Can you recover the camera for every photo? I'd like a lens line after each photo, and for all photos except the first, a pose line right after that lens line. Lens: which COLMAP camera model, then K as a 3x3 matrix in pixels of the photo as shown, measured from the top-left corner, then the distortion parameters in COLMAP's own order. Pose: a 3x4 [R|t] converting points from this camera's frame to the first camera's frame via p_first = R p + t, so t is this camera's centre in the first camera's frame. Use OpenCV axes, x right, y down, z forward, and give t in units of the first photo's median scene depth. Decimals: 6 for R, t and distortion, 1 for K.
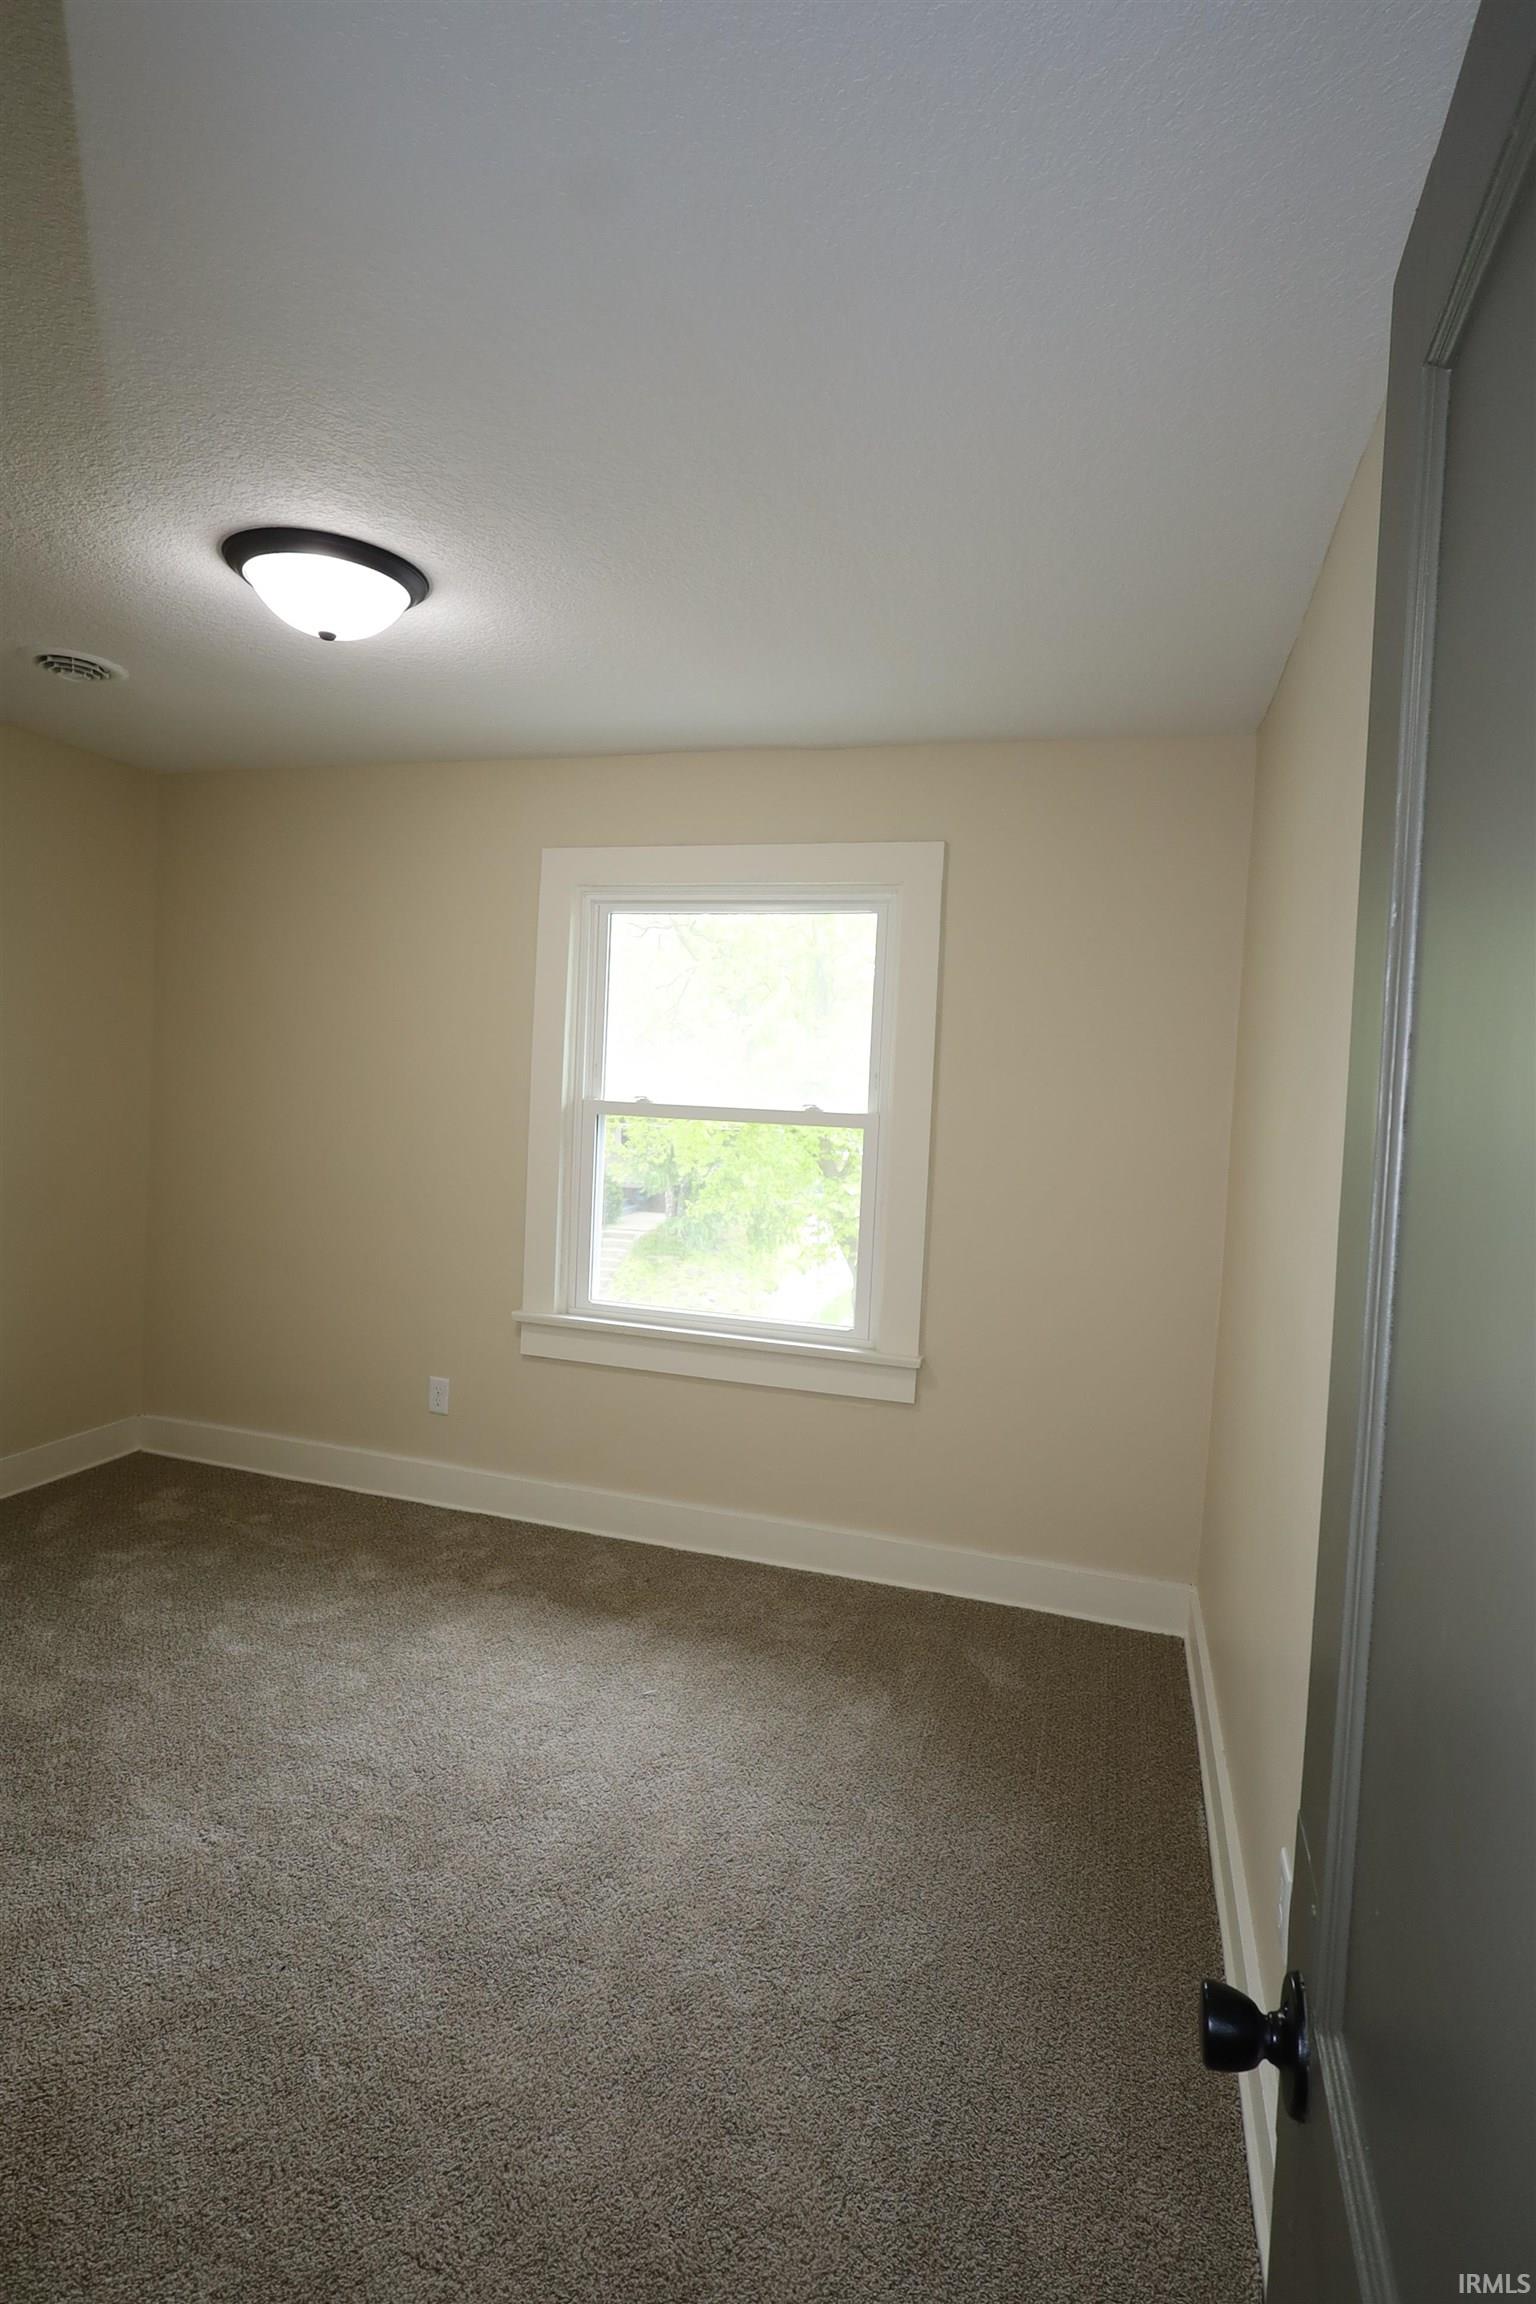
lens RADIAL K [[1151.8, 0, 767.3], [0, 1151.8, 1129.6], [0, 0, 1]] dist [-0.000215, 0.001717]
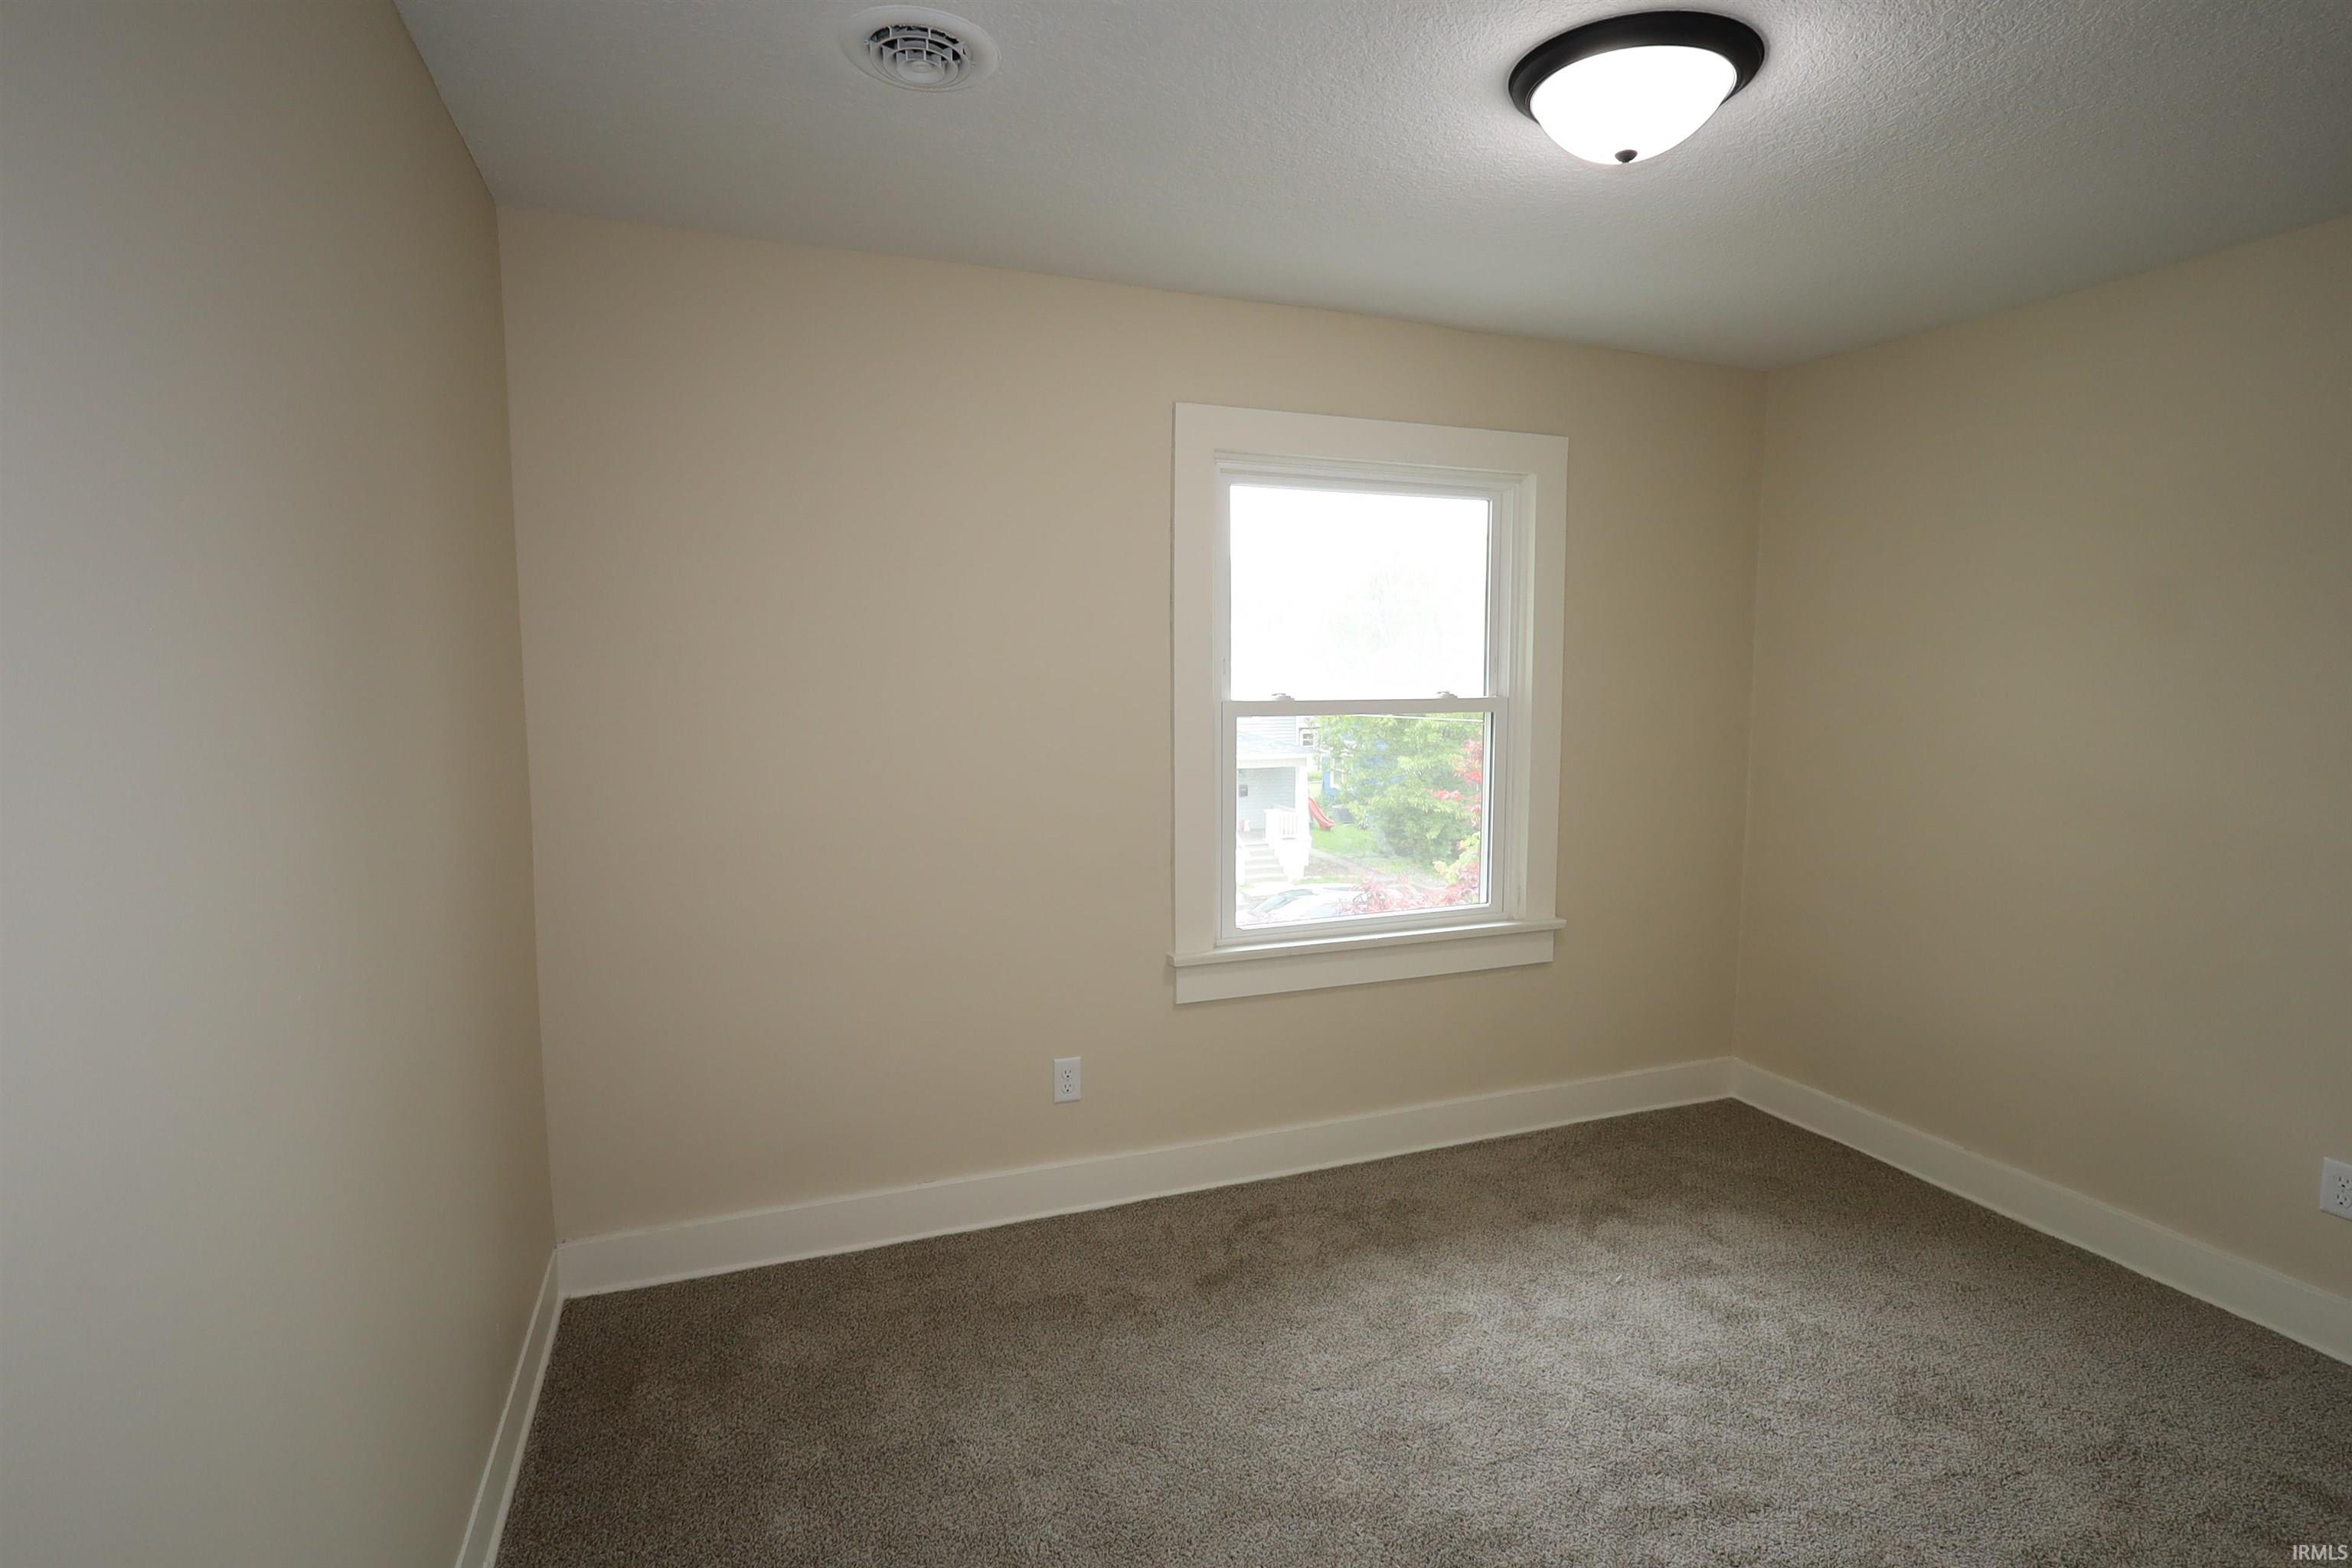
lens RADIAL K [[1175.8, 0, 1177.5], [0, 1175.8, 776.3], [0, 0, 1]] dist [-0.000215, 0.001717]
pose [[0.786381, -0.106538, 0.608485, -0.768243], [0.065513, 0.993844, 0.089343, -0.054525], [-0.614258, -0.030394, 0.788520, 0.334184]]
